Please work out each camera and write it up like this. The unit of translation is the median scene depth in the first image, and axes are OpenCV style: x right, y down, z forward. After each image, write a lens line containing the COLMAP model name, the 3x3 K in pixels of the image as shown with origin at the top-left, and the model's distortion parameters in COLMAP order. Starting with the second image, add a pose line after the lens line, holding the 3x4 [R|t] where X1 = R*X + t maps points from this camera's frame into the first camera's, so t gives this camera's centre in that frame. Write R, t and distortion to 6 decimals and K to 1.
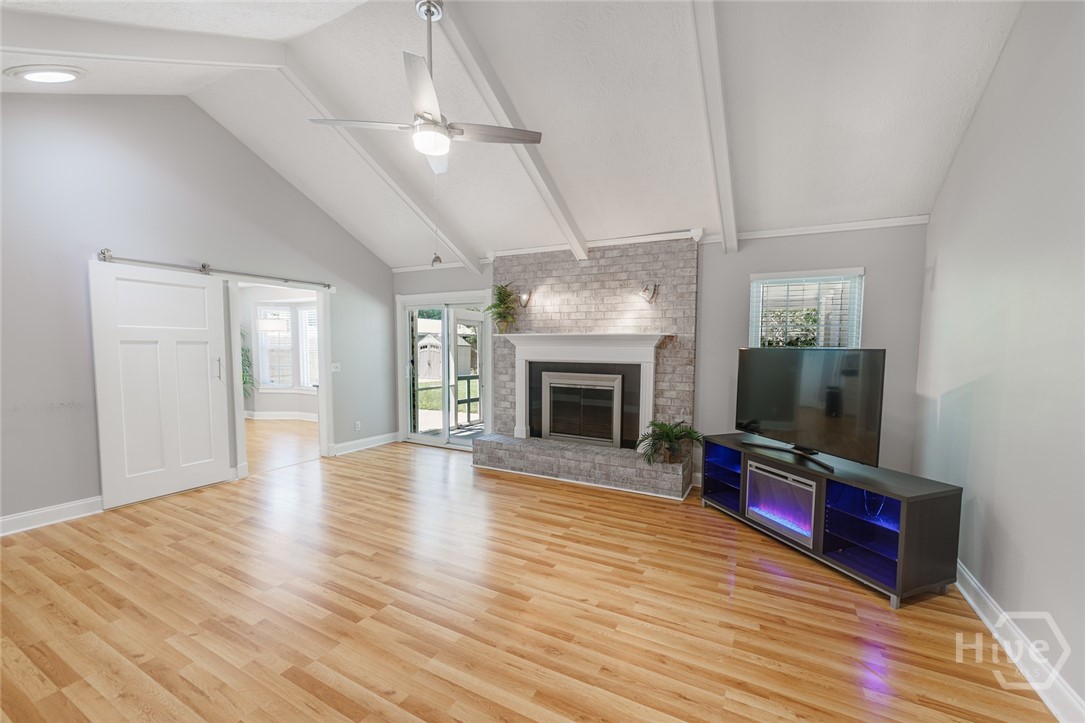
lens RADIAL K [[418.5, 0, 547.0], [0, 418.5, 370.7], [0, 0, 1]] dist [-0.008851, 0.000846]
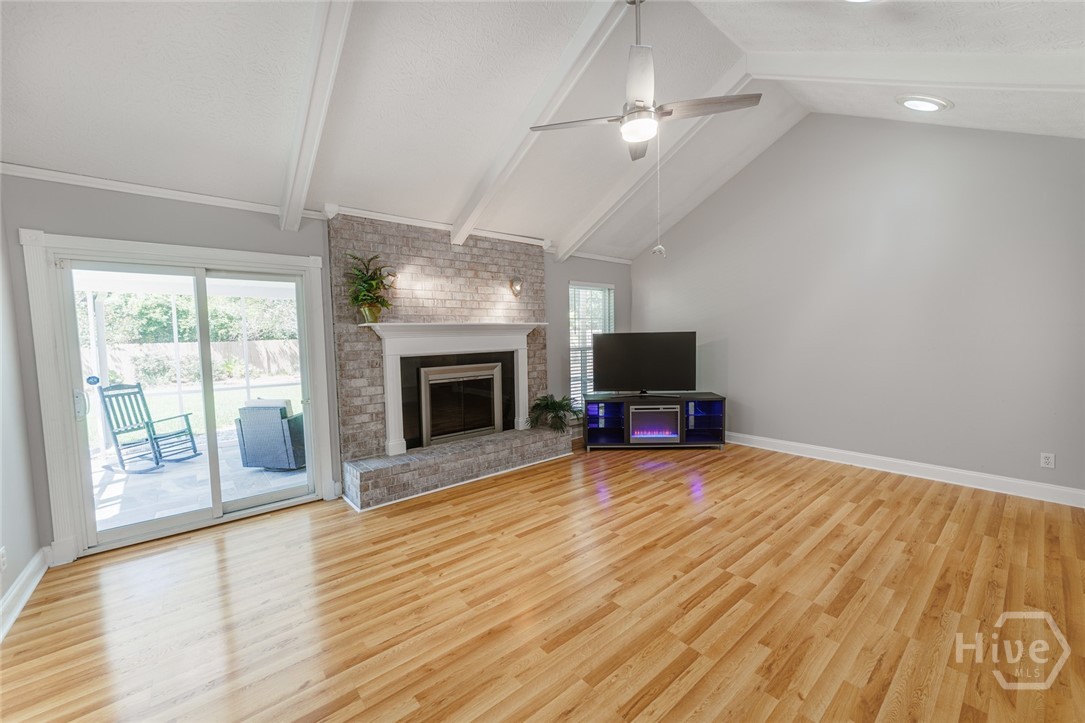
lens RADIAL K [[418.5, 0, 546.6], [0, 418.5, 361.3], [0, 0, 1]] dist [-0.008851, 0.000846]
pose [[0.392808, -0.077603, 0.916340, -0.752357], [0.077005, 0.995709, 0.051315, -0.038445], [-0.916391, 0.050406, 0.397099, 0.477477]]
